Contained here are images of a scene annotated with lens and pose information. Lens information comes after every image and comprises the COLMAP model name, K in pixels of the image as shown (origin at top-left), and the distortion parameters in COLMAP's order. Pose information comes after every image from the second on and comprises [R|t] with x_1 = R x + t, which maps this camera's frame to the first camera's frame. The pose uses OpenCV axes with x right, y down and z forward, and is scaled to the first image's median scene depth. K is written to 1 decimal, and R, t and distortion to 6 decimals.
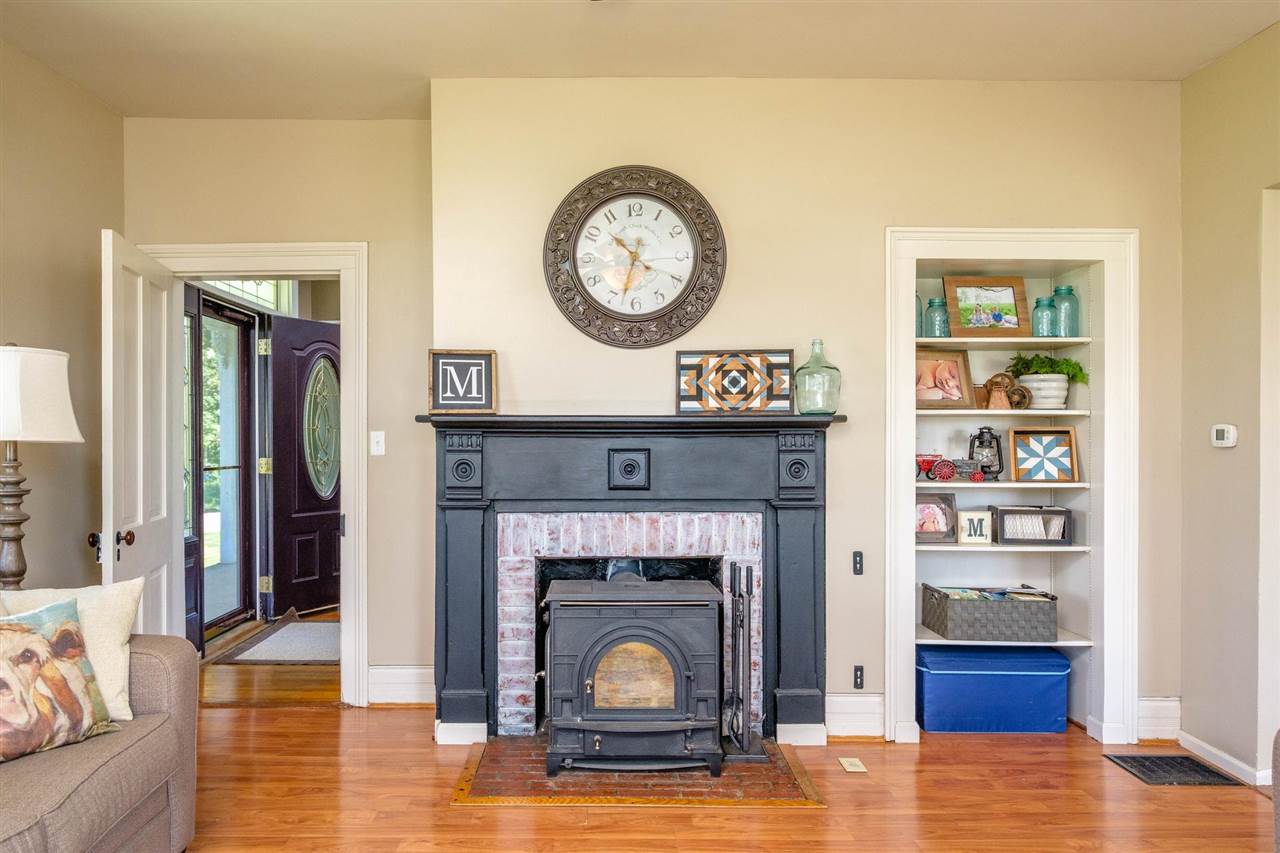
lens RADIAL K [[879.2, 0, 638.8], [0, 879.2, 435.8], [0, 0, 1]] dist [0.001804, 0.000960]
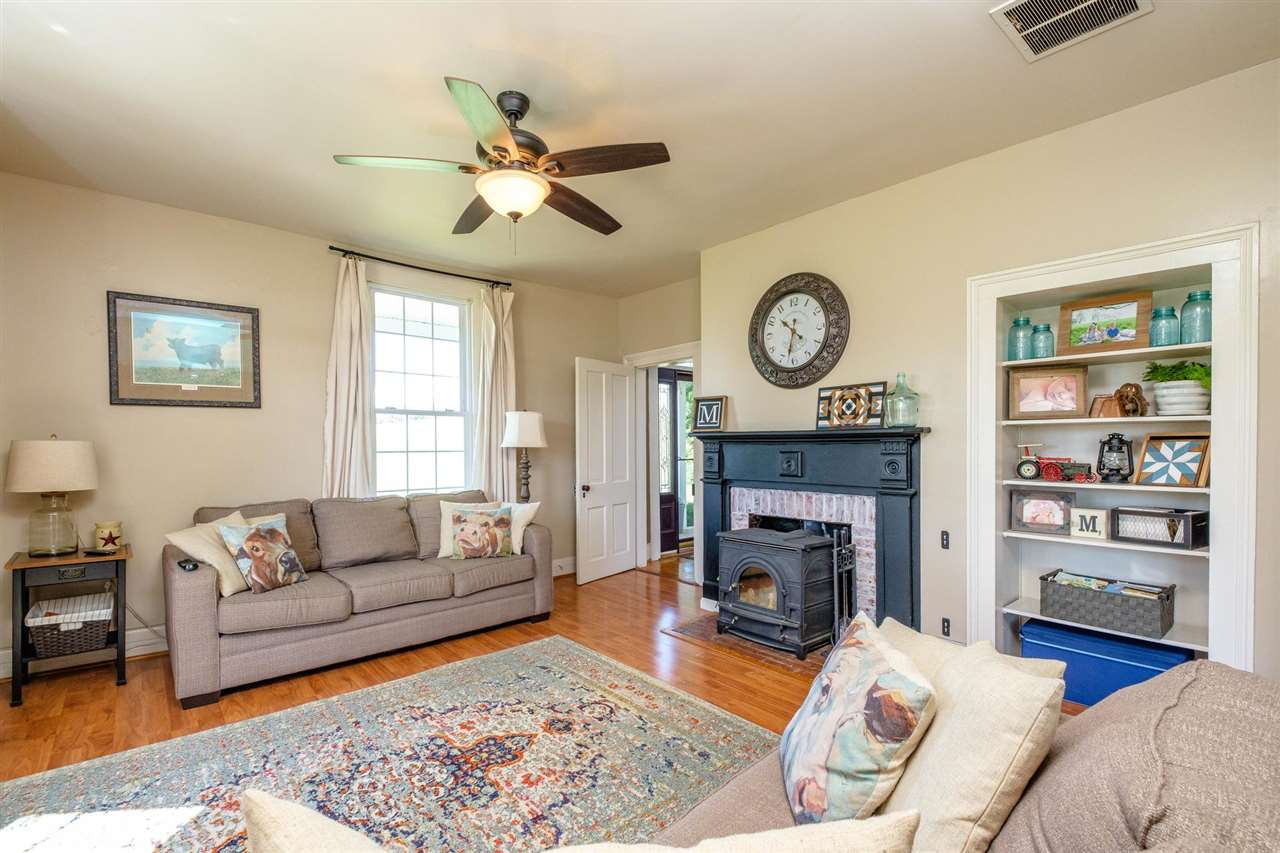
lens RADIAL K [[566.5, 0, 638.8], [0, 566.5, 446.6], [0, 0, 1]] dist [-0.011227, 0.000177]
pose [[0.658561, 0.000758, -0.752527, 0.580658], [0.008977, 0.999920, 0.008863, -0.005569], [0.752474, -0.012593, 0.658502, 0.106373]]
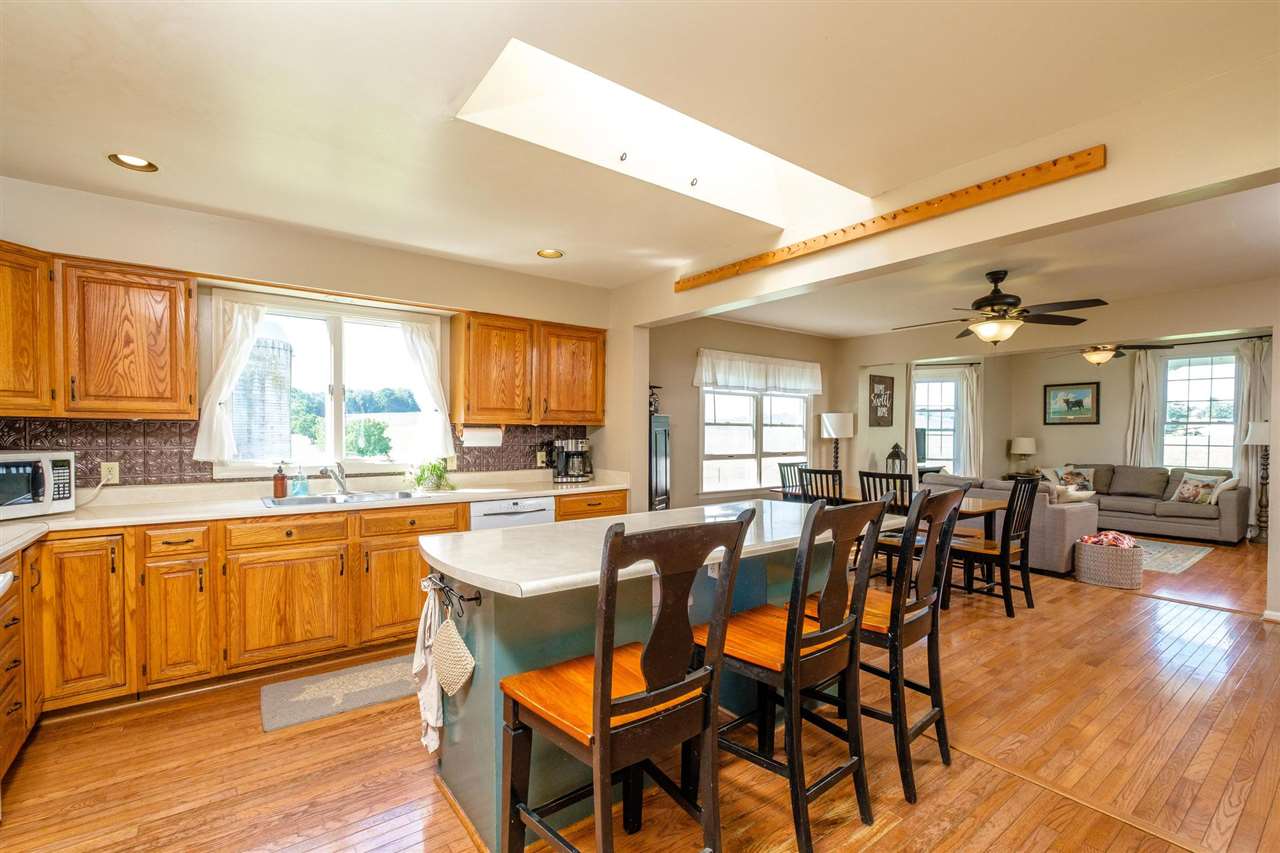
lens RADIAL K [[566.5, 0, 646.5], [0, 566.5, 448.3], [0, 0, 1]] dist [-0.011227, 0.000177]
pose [[-0.807299, 0.009460, -0.590067, 2.246132], [-0.006200, 0.999680, 0.024509, -0.017043], [0.590110, 0.023444, -0.806982, 1.022617]]
